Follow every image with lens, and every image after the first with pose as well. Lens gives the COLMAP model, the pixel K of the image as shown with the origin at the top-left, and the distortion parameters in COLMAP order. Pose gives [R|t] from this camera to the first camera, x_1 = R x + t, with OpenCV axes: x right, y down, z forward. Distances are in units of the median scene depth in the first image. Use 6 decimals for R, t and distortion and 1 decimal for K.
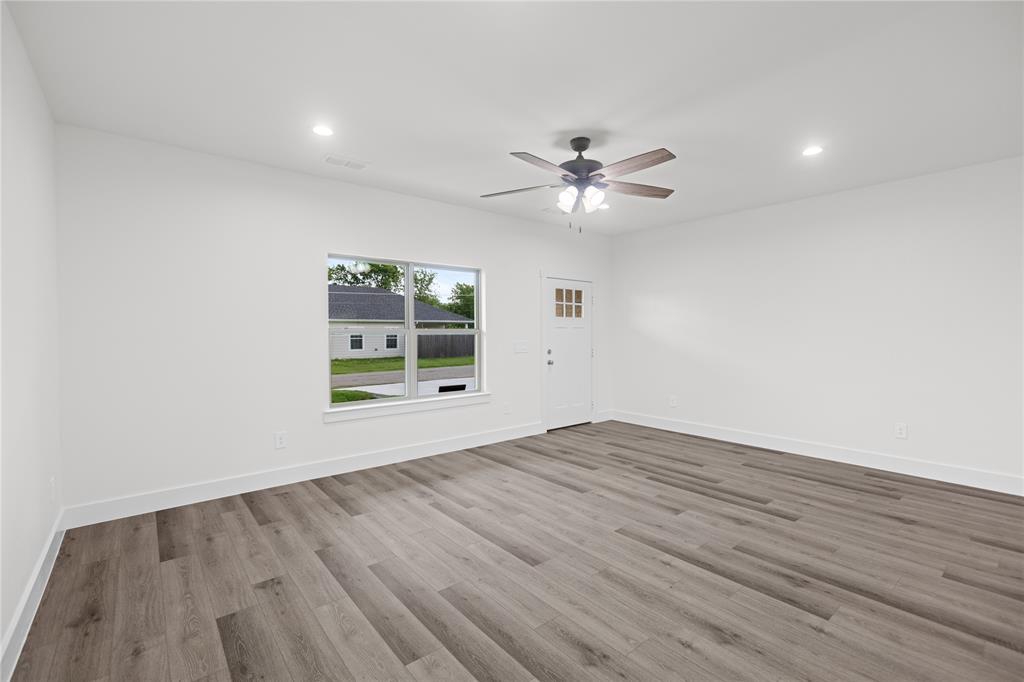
lens RADIAL K [[451.9, 0, 513.0], [0, 451.9, 344.5], [0, 0, 1]] dist [0.004047, 0.000233]
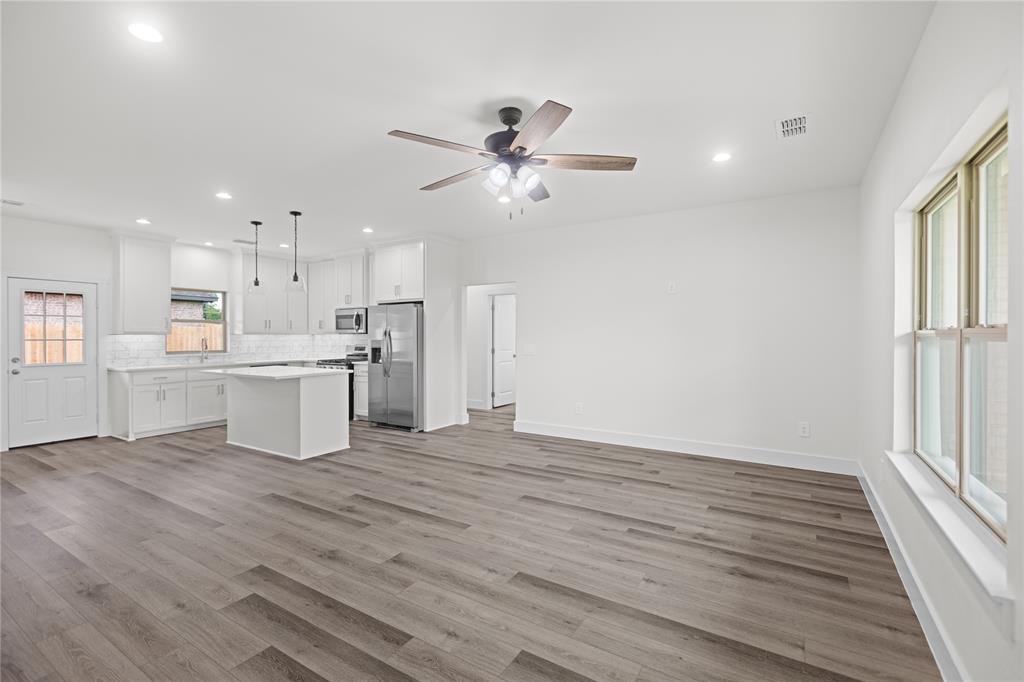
lens RADIAL K [[456.7, 0, 511.0], [0, 456.7, 336.8], [0, 0, 1]] dist [0.003979, -0.001896]
pose [[-0.949200, 0.006544, -0.314605, 0.409418], [-0.003327, 0.999519, 0.030829, -0.051260], [0.314655, 0.030309, -0.948722, 1.769406]]
